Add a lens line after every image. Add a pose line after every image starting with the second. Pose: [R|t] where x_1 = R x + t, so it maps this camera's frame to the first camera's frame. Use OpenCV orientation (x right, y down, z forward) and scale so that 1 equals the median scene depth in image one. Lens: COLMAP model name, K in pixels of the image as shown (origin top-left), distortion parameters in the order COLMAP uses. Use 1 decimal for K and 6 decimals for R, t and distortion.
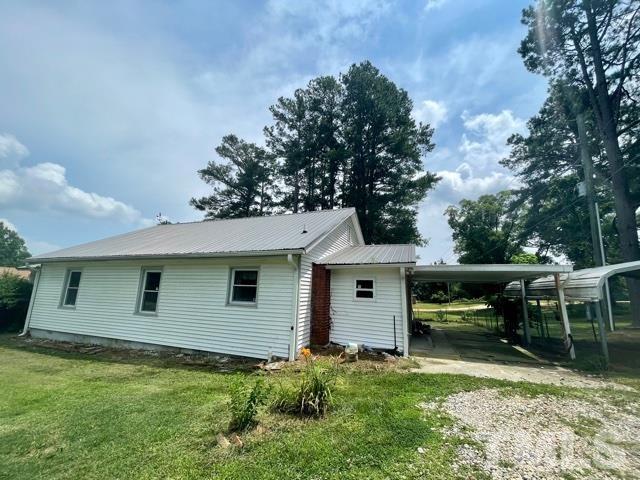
lens RADIAL K [[255.8, 0, 320.0], [0, 255.8, 240.0], [0, 0, 1]] dist [-0.002652, 0.000202]
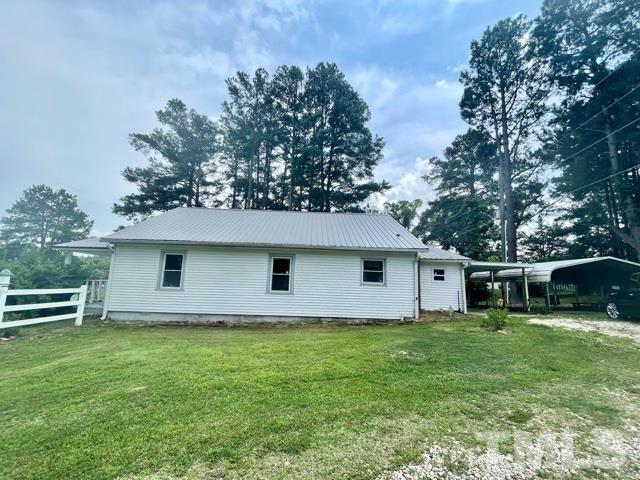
lens RADIAL K [[269.7, 0, 320.0], [0, 269.7, 240.0], [0, 0, 1]] dist [-0.030152, -0.000021]
pose [[0.932508, 0.064577, 0.355330, -0.214046], [-0.080893, 0.996233, 0.031239, -0.003096], [-0.351974, -0.057874, 0.934219, -0.053216]]
